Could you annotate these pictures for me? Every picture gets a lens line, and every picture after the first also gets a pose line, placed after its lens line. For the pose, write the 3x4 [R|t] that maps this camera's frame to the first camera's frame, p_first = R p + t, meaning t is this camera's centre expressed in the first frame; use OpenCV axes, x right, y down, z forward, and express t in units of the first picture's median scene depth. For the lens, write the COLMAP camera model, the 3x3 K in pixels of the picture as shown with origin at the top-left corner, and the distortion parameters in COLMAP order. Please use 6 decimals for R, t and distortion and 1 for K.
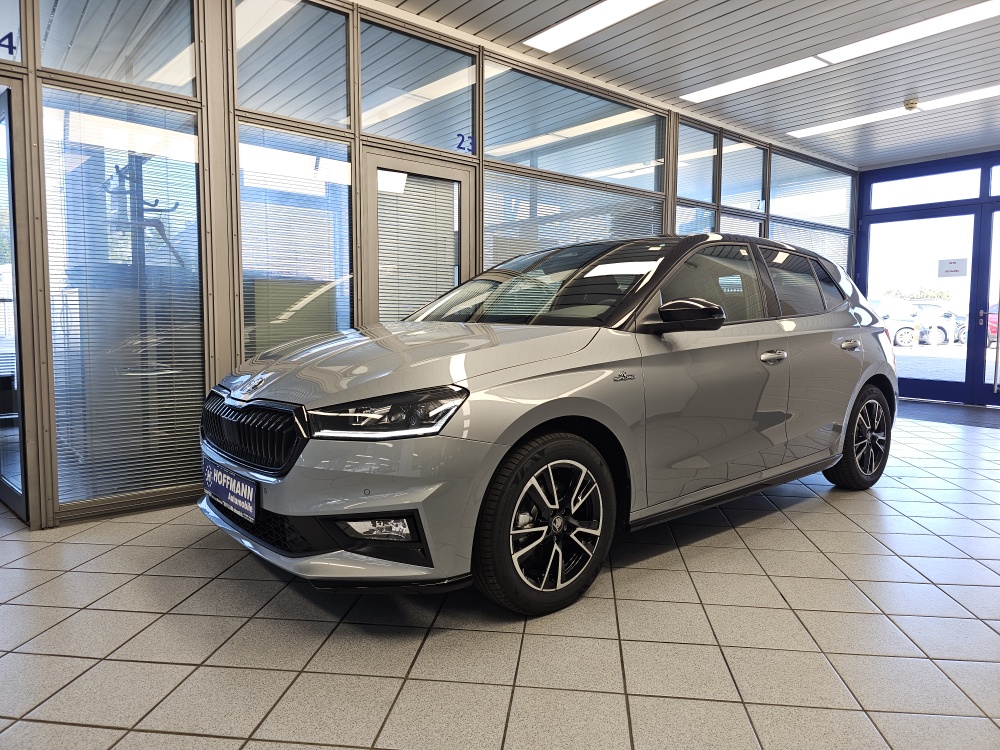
lens RADIAL K [[678.1, 0, 502.4], [0, 678.1, 360.5], [0, 0, 1]] dist [0.055130, -0.066432]
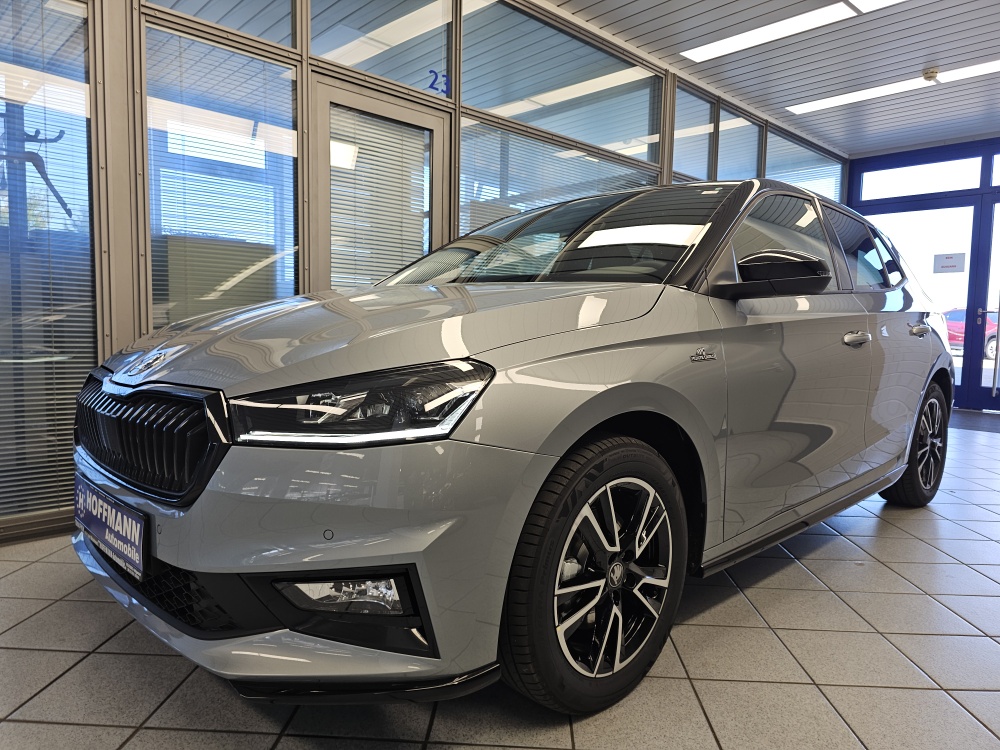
lens RADIAL K [[678.1, 0, 490.9], [0, 678.1, 378.4], [0, 0, 1]] dist [0.055130, -0.066432]
pose [[0.997914, 0.006960, 0.064189, -0.054487], [-0.007989, 0.999843, 0.015785, 0.026155], [-0.064069, -0.016265, 0.997813, 0.225402]]
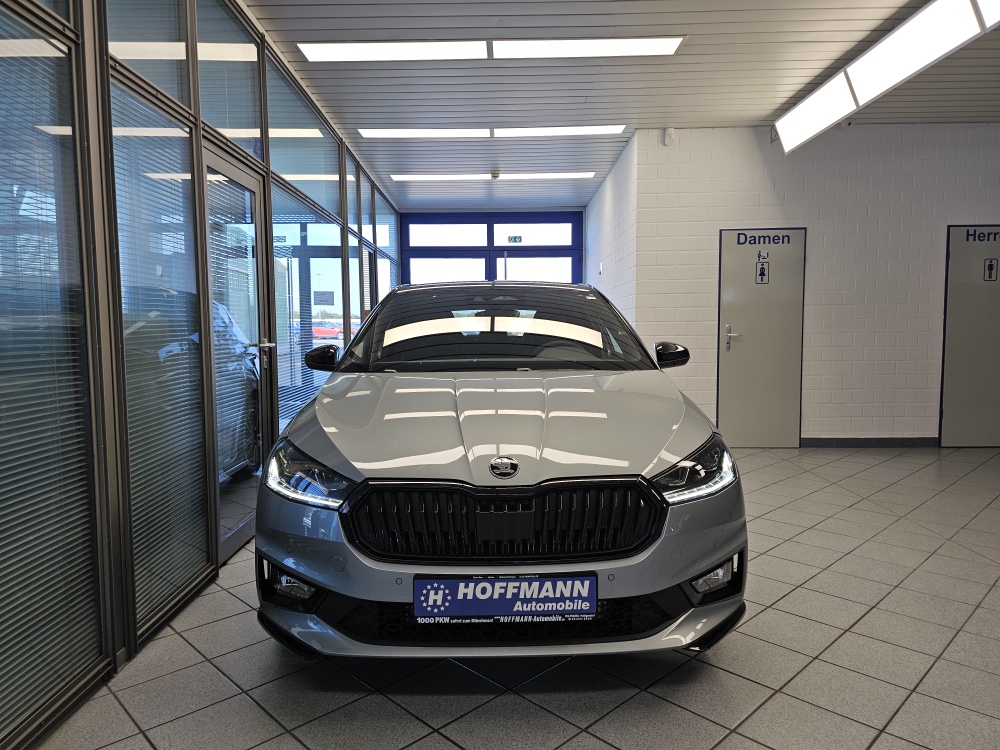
lens RADIAL K [[678.1, 0, 501.1], [0, 678.1, 374.9], [0, 0, 1]] dist [0.055130, -0.066432]
pose [[0.622487, -0.068291, 0.779645, -0.691765], [0.062065, 0.997356, 0.037807, -0.074874], [-0.780165, 0.024855, 0.625080, 0.333988]]
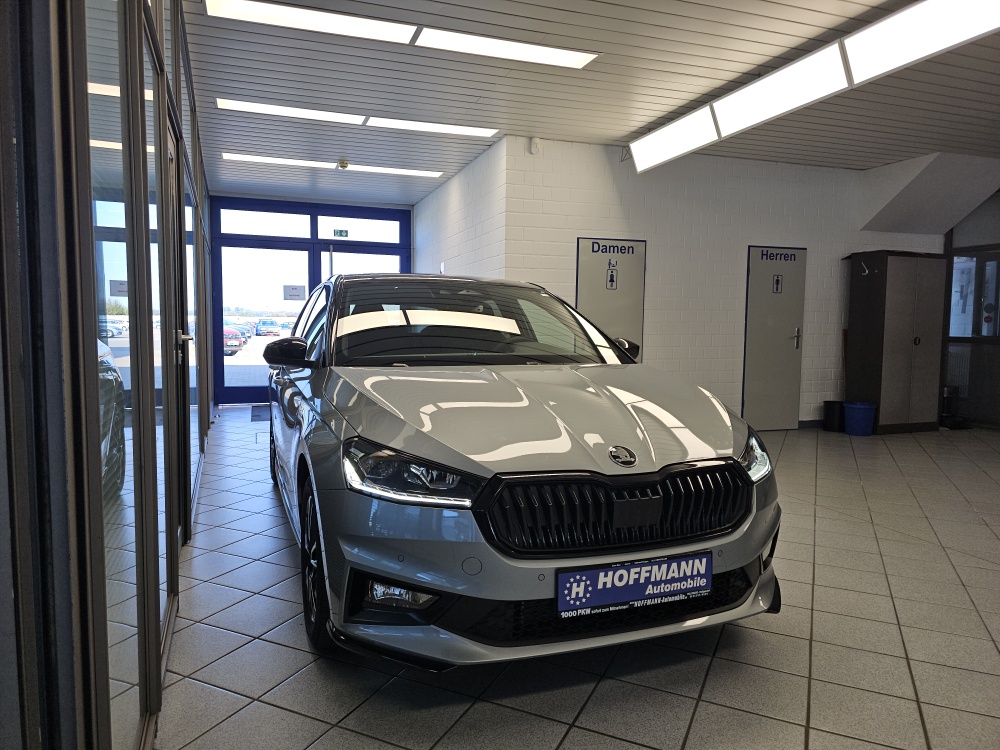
lens RADIAL K [[678.1, 0, 491.7], [0, 678.1, 377.0], [0, 0, 1]] dist [0.055130, -0.066432]
pose [[0.317945, -0.072269, 0.945351, -0.830527], [0.052394, 0.996906, 0.058589, -0.082654], [-0.946660, 0.030903, 0.320748, 0.607780]]
